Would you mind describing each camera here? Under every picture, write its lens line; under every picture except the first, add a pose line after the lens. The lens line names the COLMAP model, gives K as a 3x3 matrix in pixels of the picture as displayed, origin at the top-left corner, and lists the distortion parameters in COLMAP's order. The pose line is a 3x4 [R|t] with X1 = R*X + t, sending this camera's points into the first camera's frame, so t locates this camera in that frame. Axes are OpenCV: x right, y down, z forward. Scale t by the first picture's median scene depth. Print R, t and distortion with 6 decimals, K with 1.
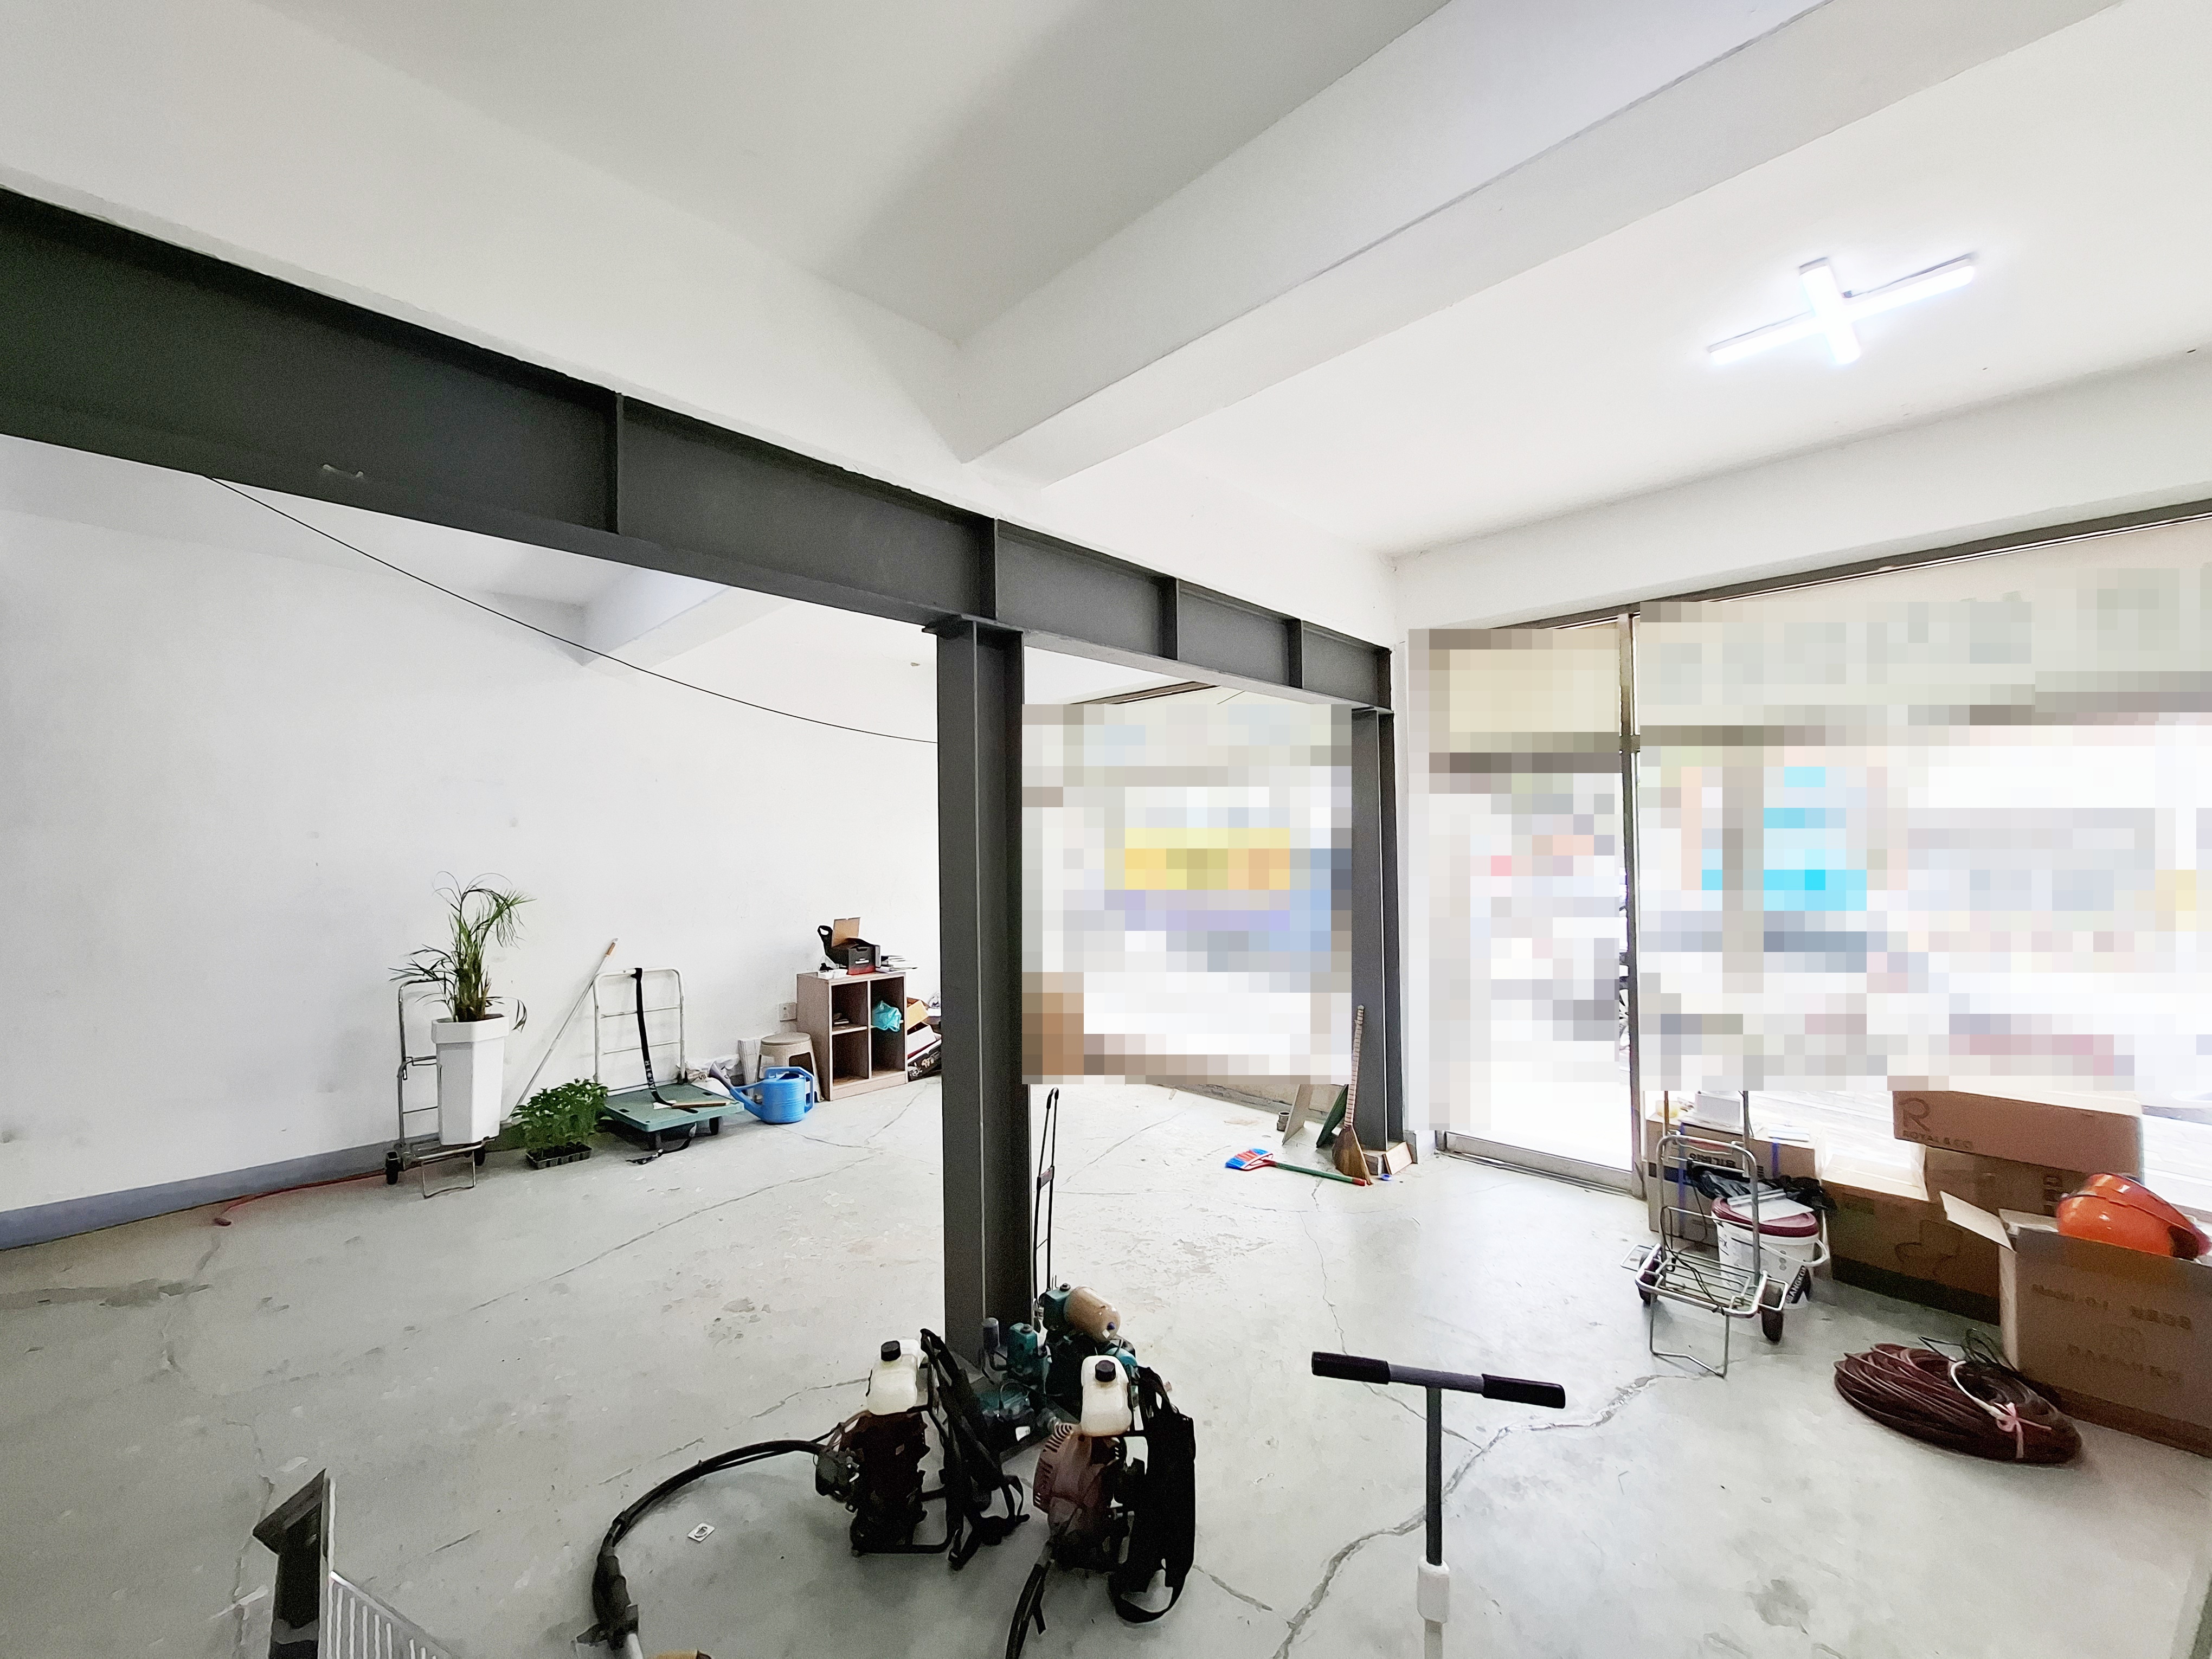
lens RADIAL K [[870.0, 0, 1102.1], [0, 870.0, 831.4], [0, 0, 1]] dist [-0.002462, -0.000091]
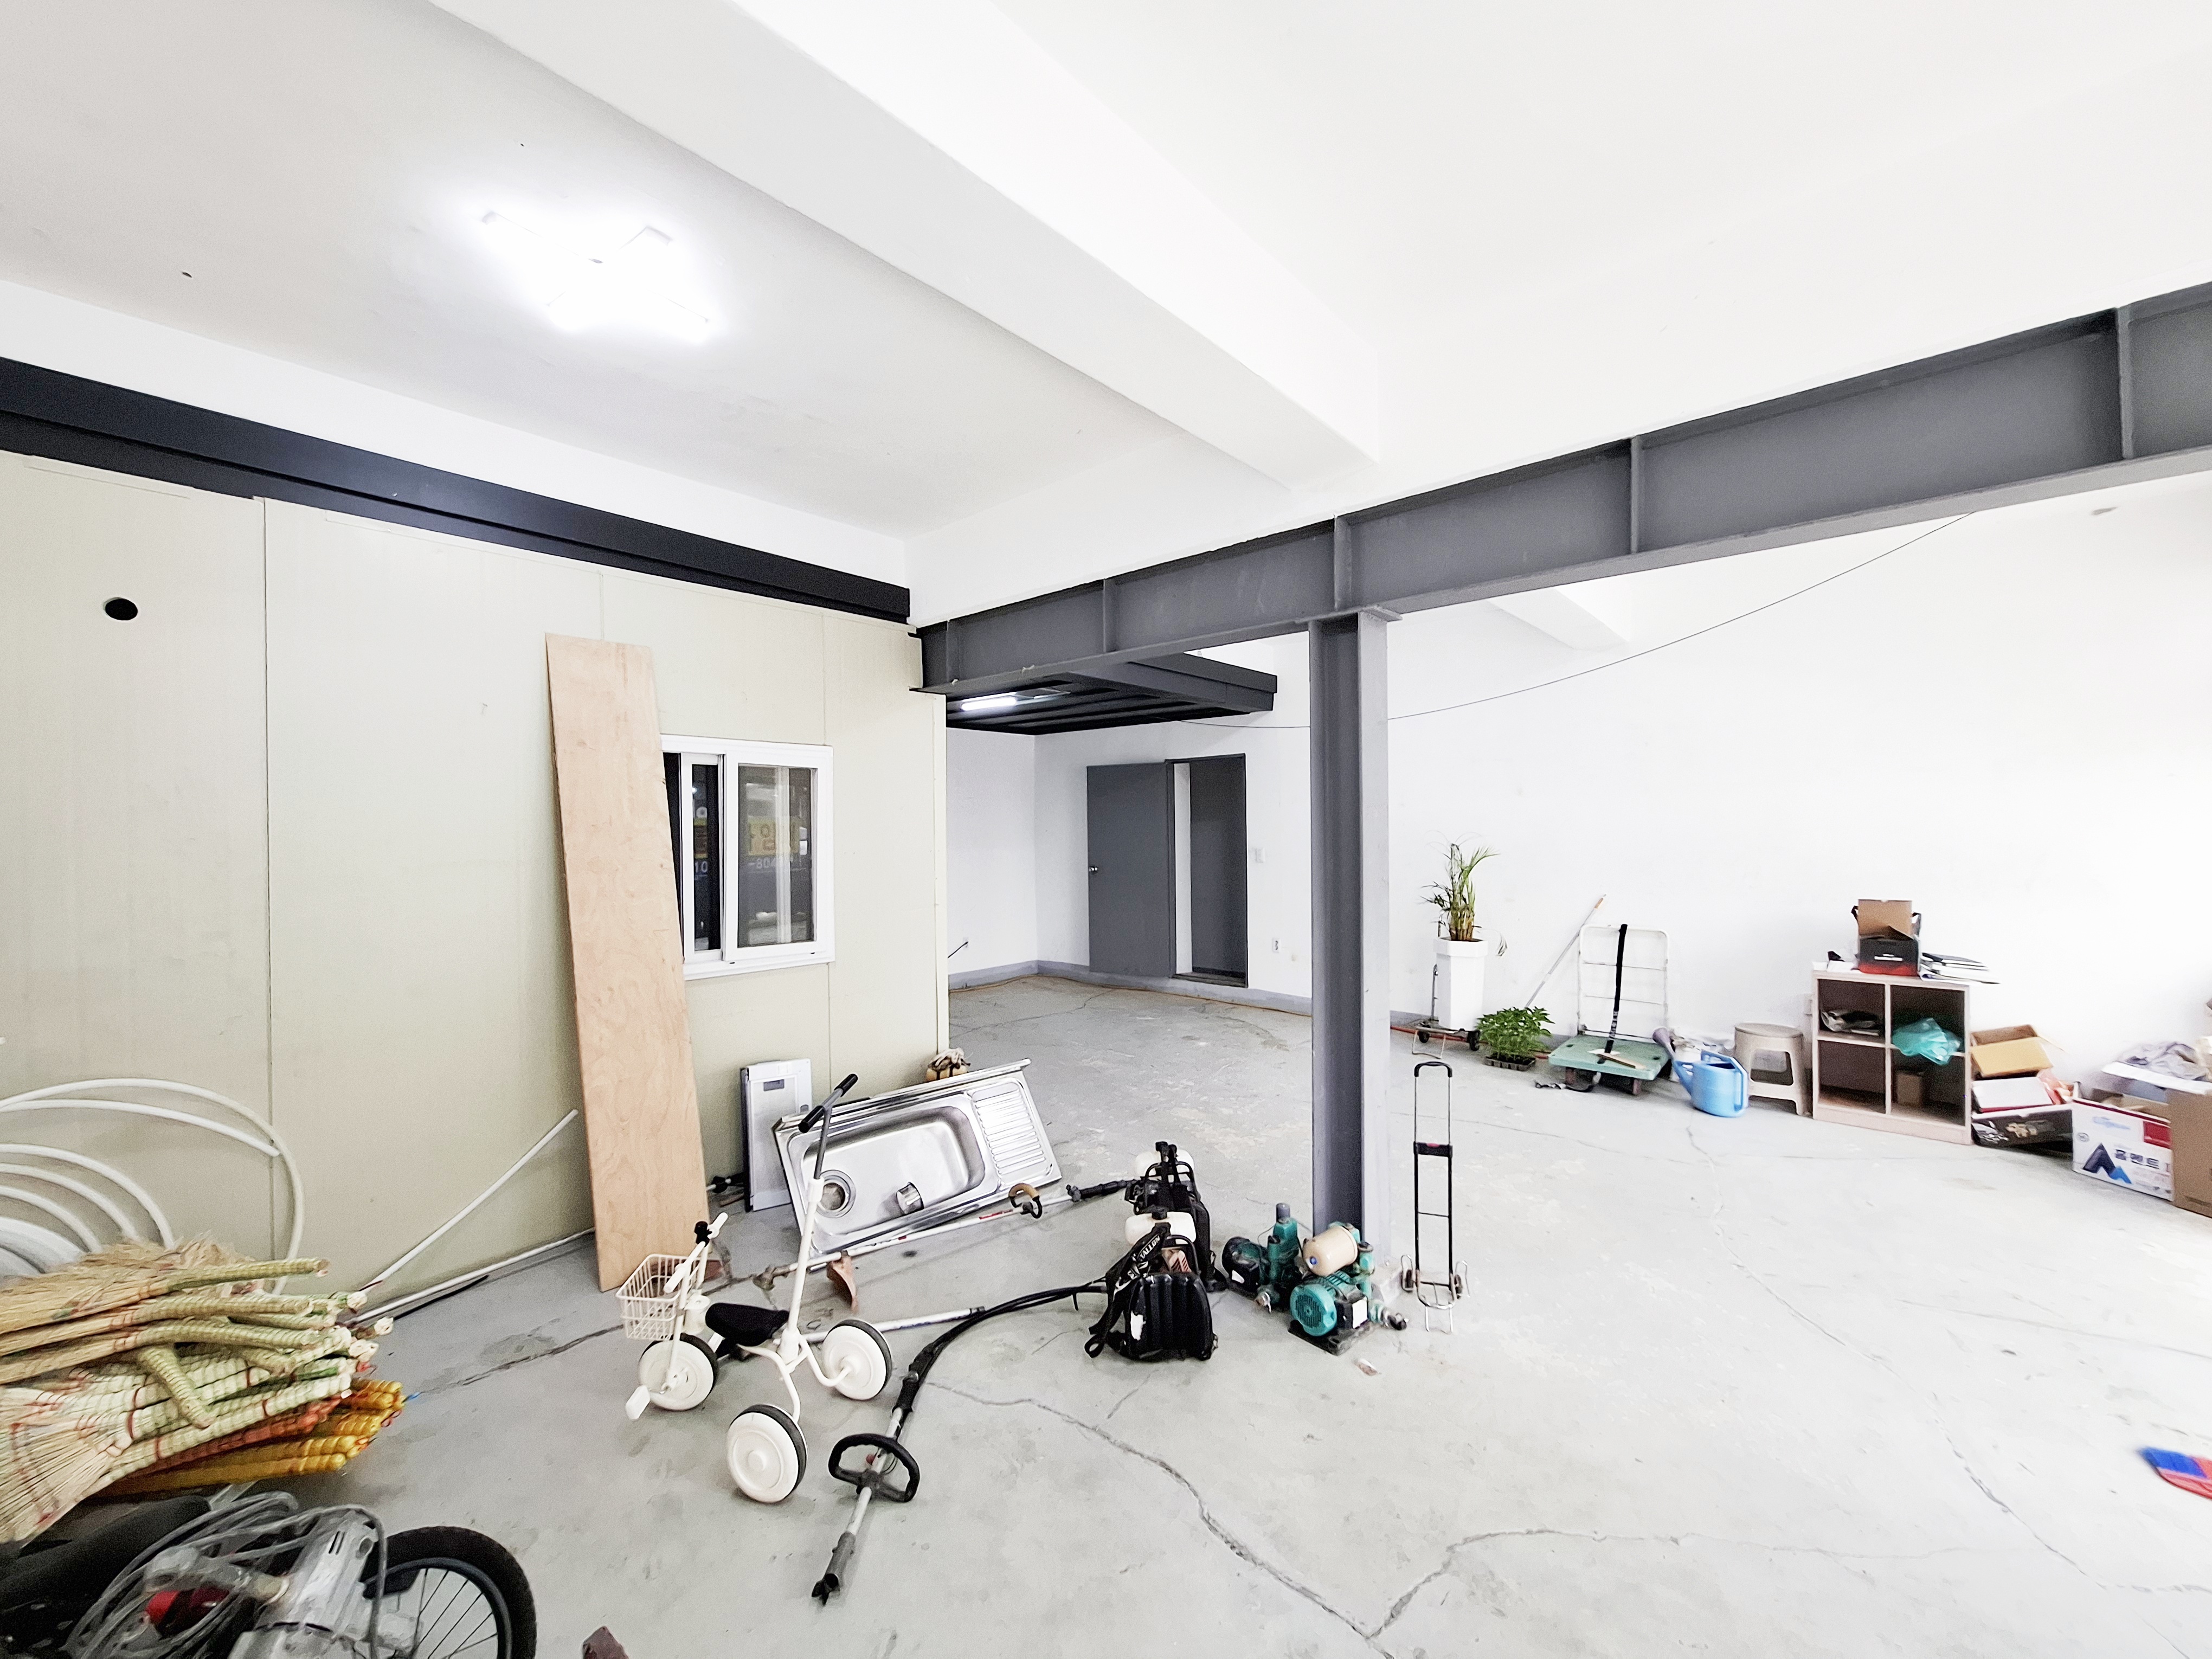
lens RADIAL K [[870.0, 0, 1102.1], [0, 870.0, 831.4], [0, 0, 1]] dist [-0.002462, -0.000091]
pose [[0.041894, 0.012792, -0.999040, 0.529905], [0.029587, 0.999464, 0.014038, 0.012219], [0.998684, -0.030147, 0.041493, 0.356211]]
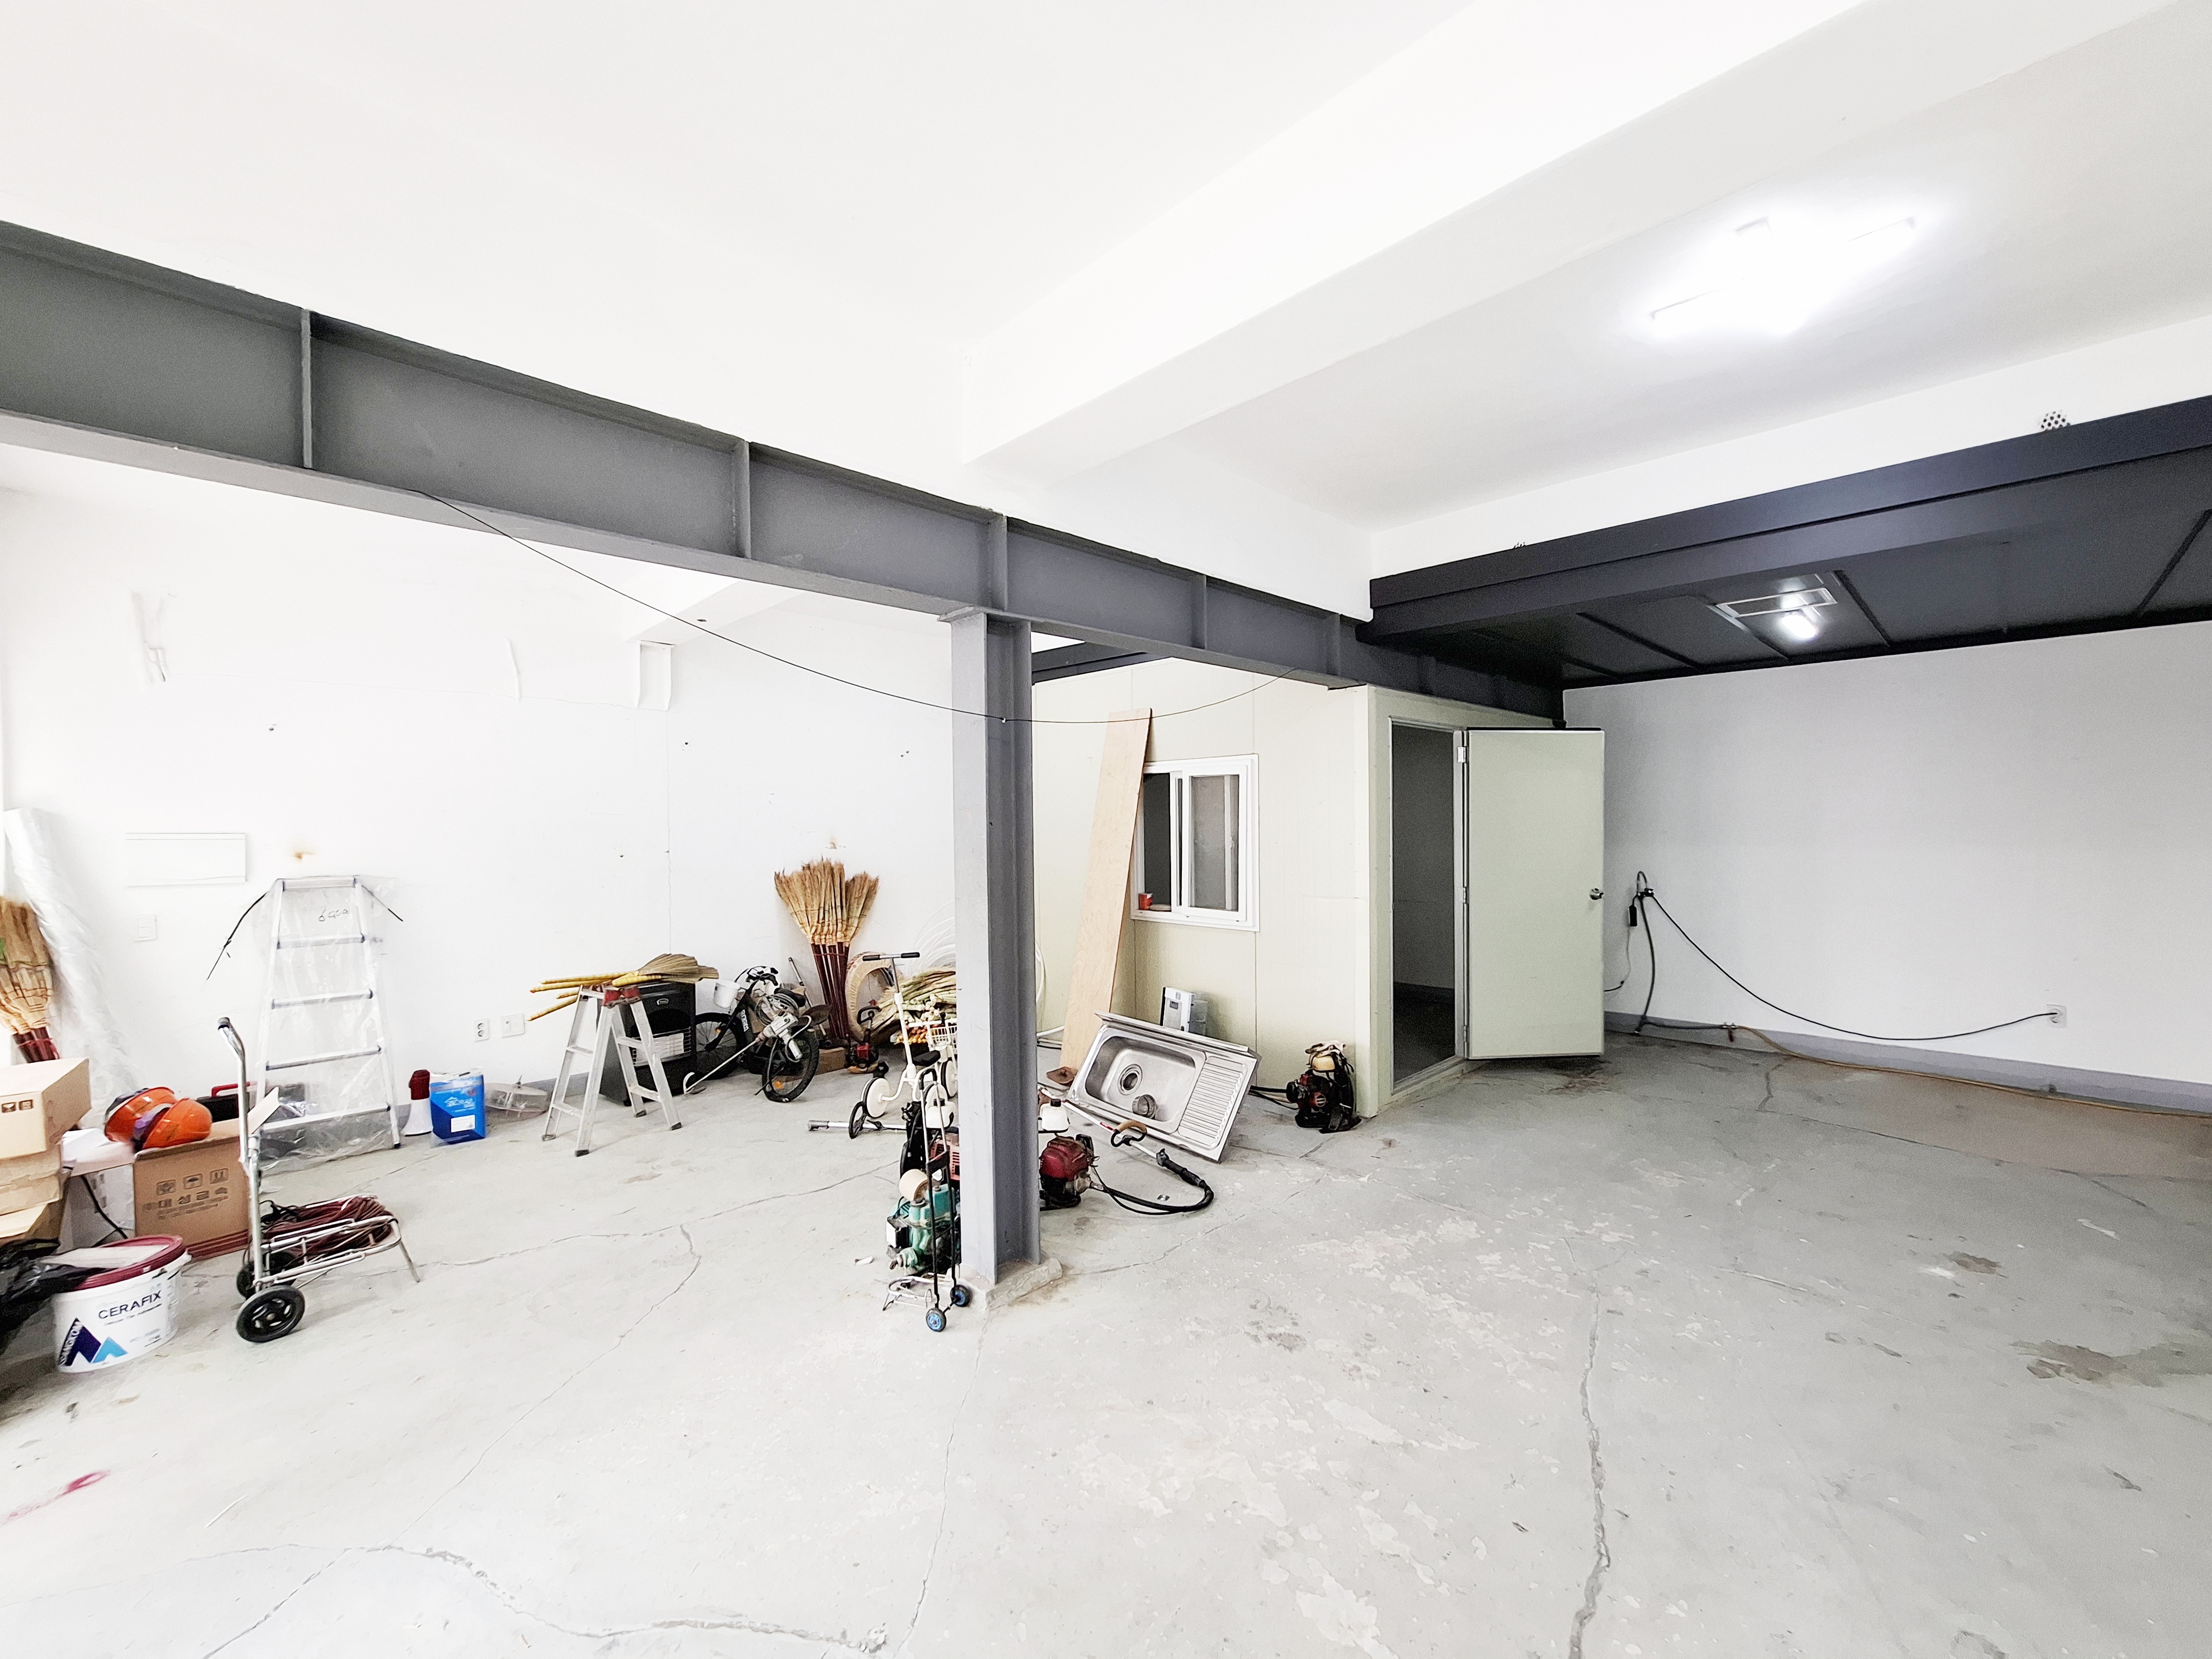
lens RADIAL K [[870.0, 0, 1102.1], [0, 870.0, 831.4], [0, 0, 1]] dist [-0.002462, -0.000091]
pose [[-0.999230, 0.025698, 0.029651, -0.161141], [0.025384, 0.999618, -0.010889, 0.023613], [-0.029919, -0.010128, -0.999501, 1.173563]]
